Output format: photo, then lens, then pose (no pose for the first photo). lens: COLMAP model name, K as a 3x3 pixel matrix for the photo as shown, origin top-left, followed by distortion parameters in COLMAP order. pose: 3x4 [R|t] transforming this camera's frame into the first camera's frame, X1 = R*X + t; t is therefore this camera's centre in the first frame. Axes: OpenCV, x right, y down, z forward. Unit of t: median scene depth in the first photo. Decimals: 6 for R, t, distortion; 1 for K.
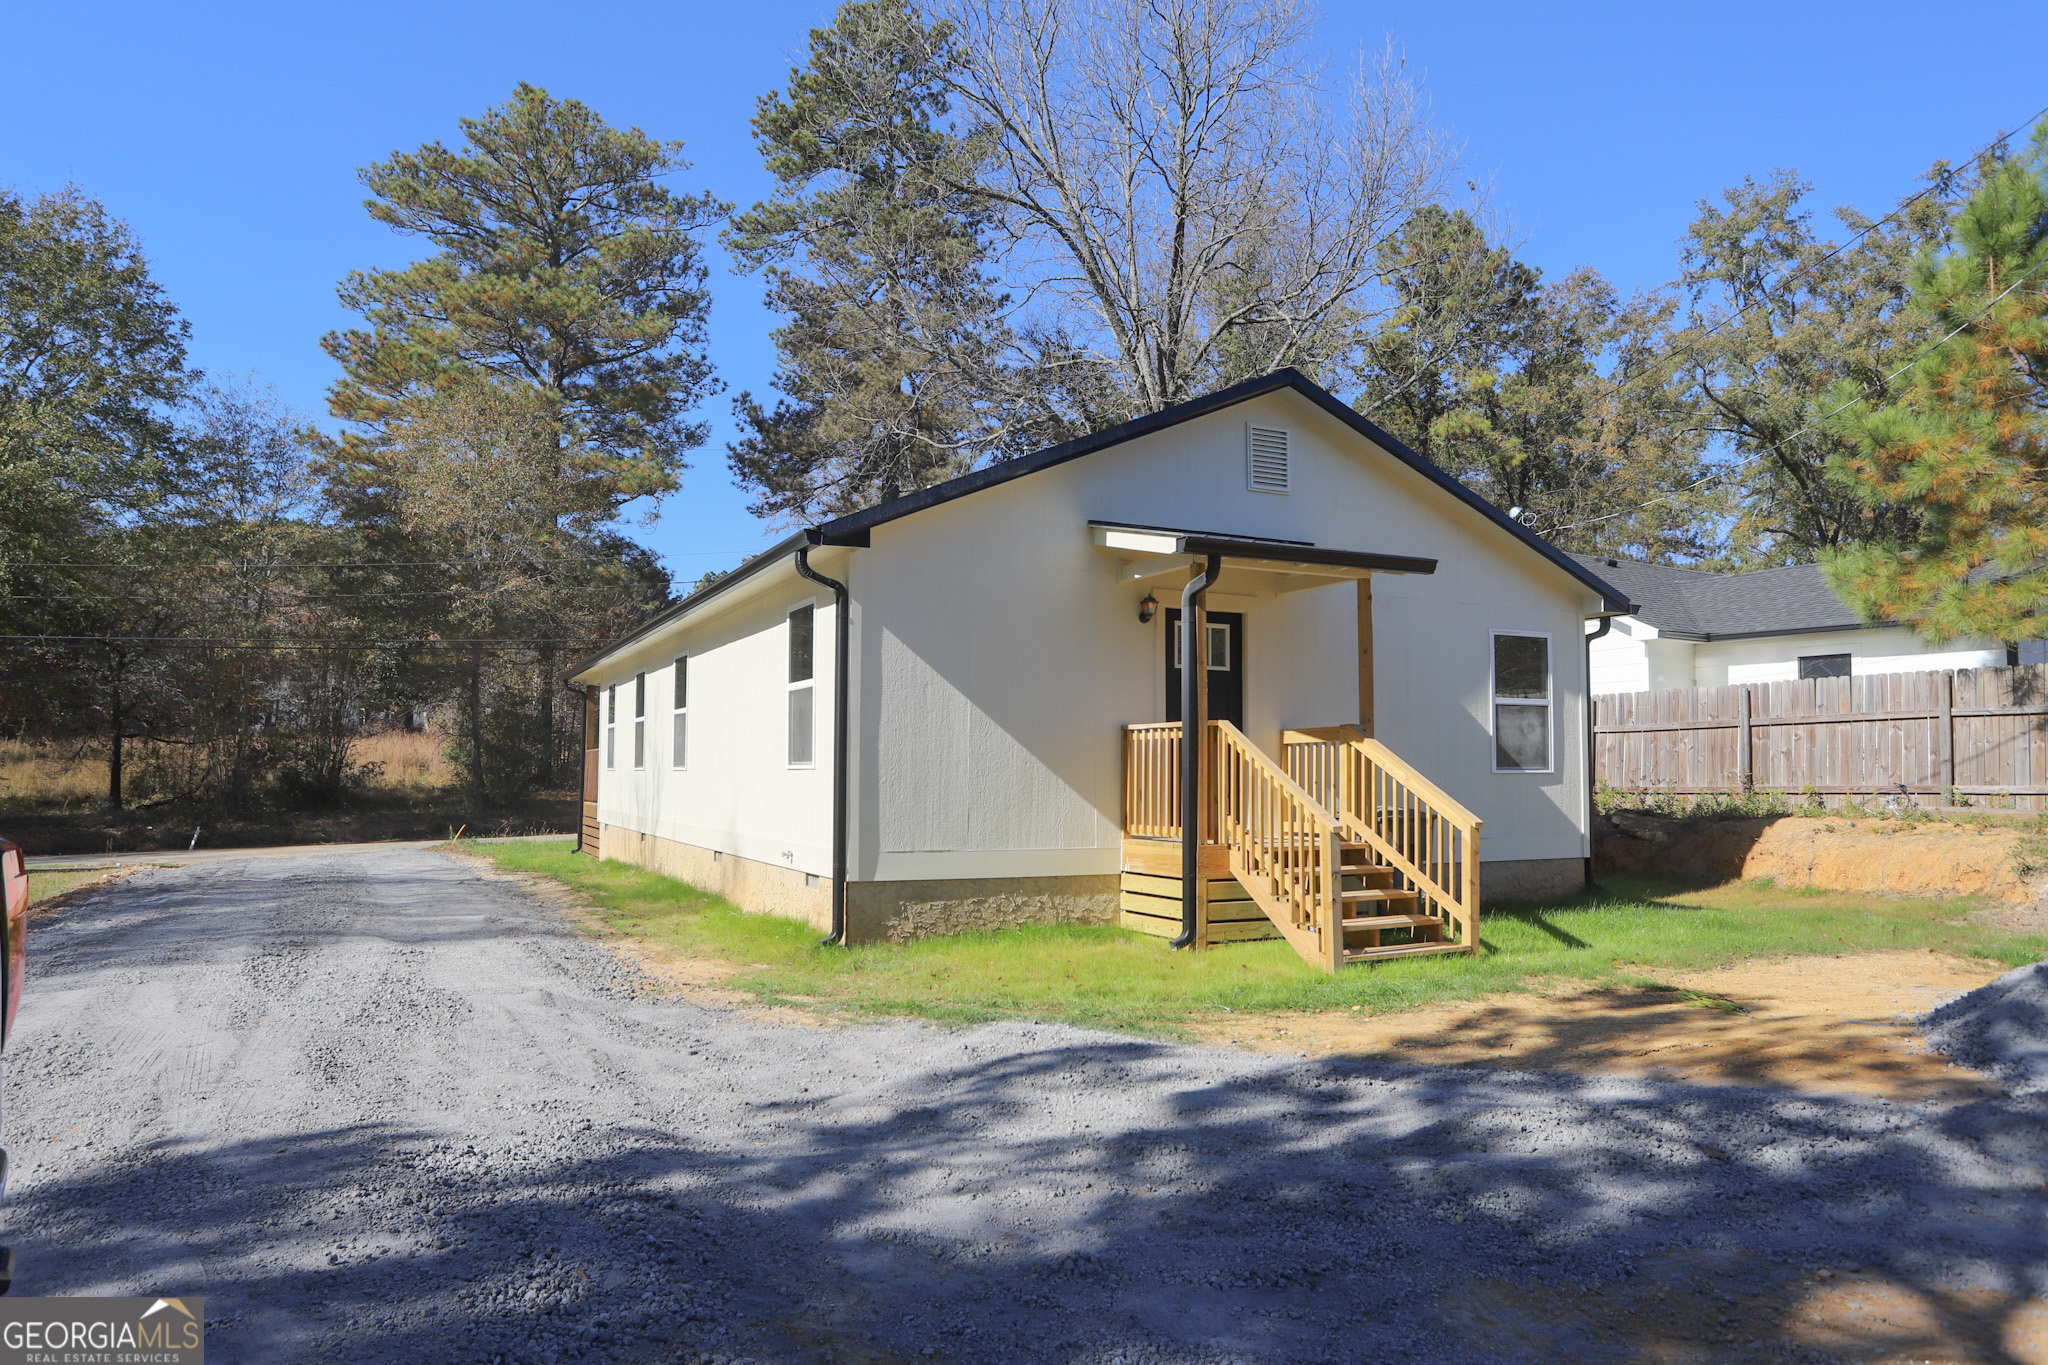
lens RADIAL K [[1342.4, 0, 1021.5], [0, 1342.4, 701.7], [0, 0, 1]] dist [-0.049578, -0.000373]
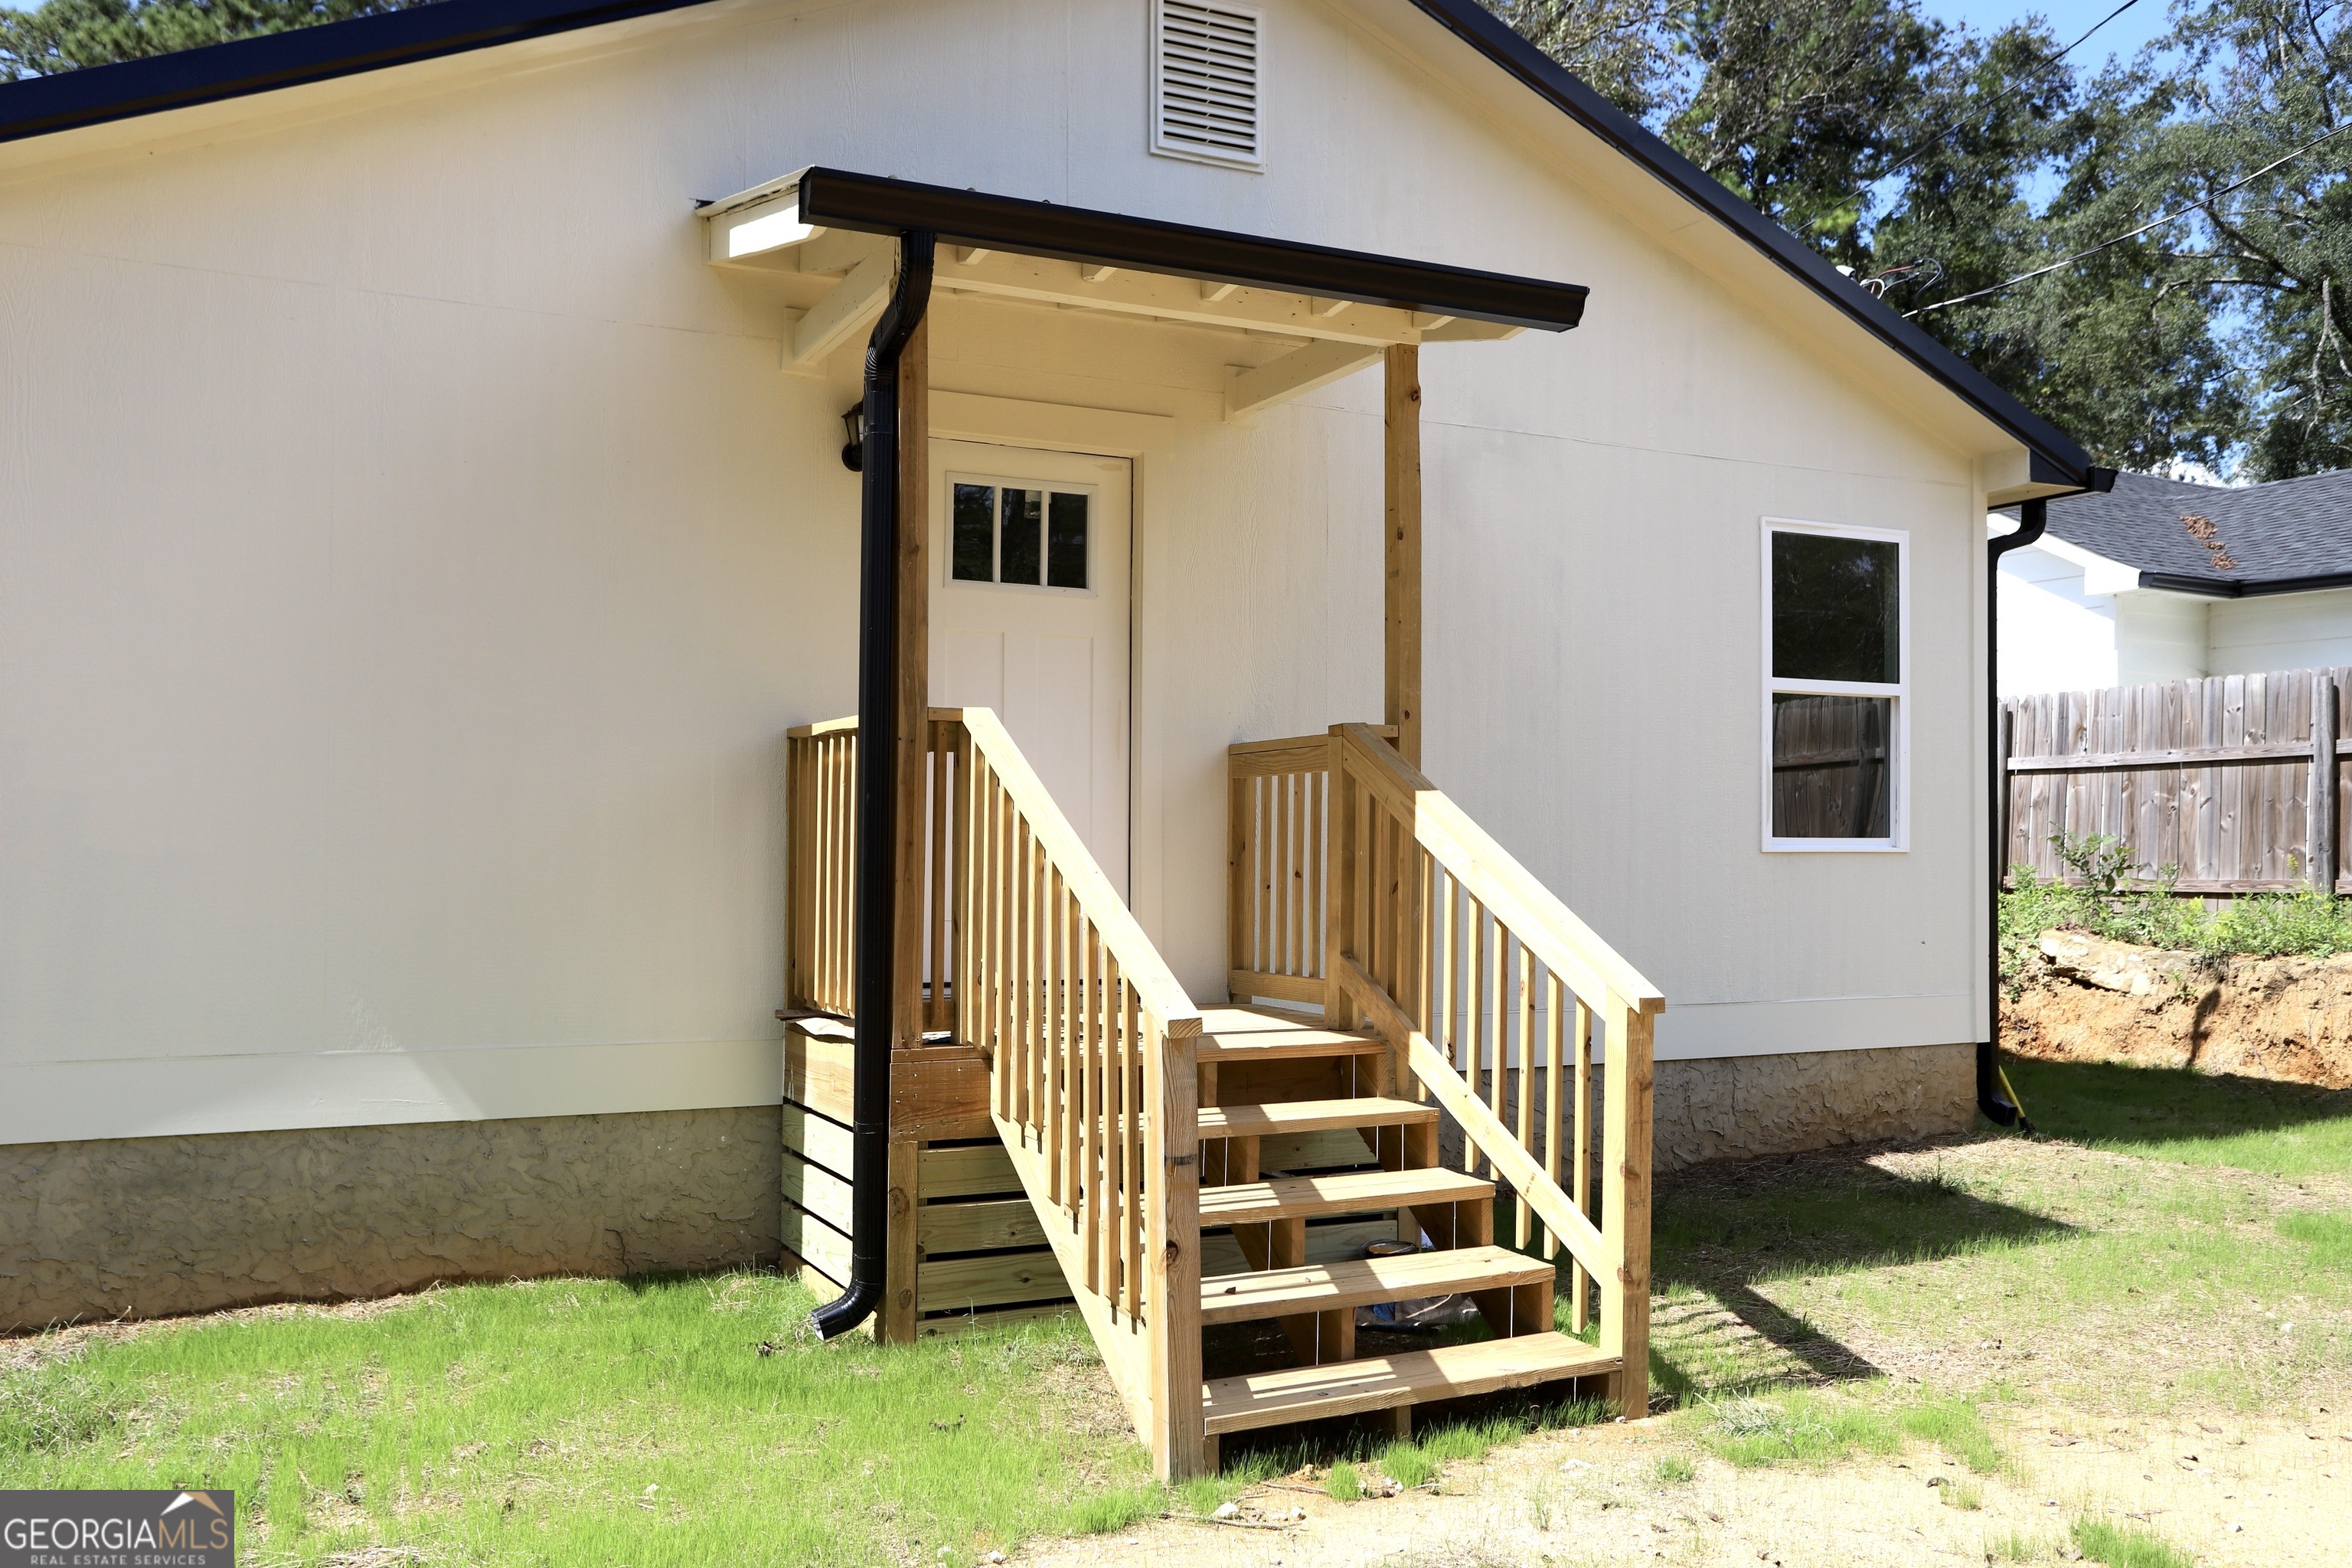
lens RADIAL K [[1989.1, 0, 1183.9], [0, 1989.1, 791.4], [0, 0, 1]] dist [0.001447, 0.004170]
pose [[0.999925, 0.004546, 0.011339, 0.149218], [-0.004860, 0.999602, 0.027802, 0.015955], [-0.011208, -0.027855, 0.999549, 0.337930]]
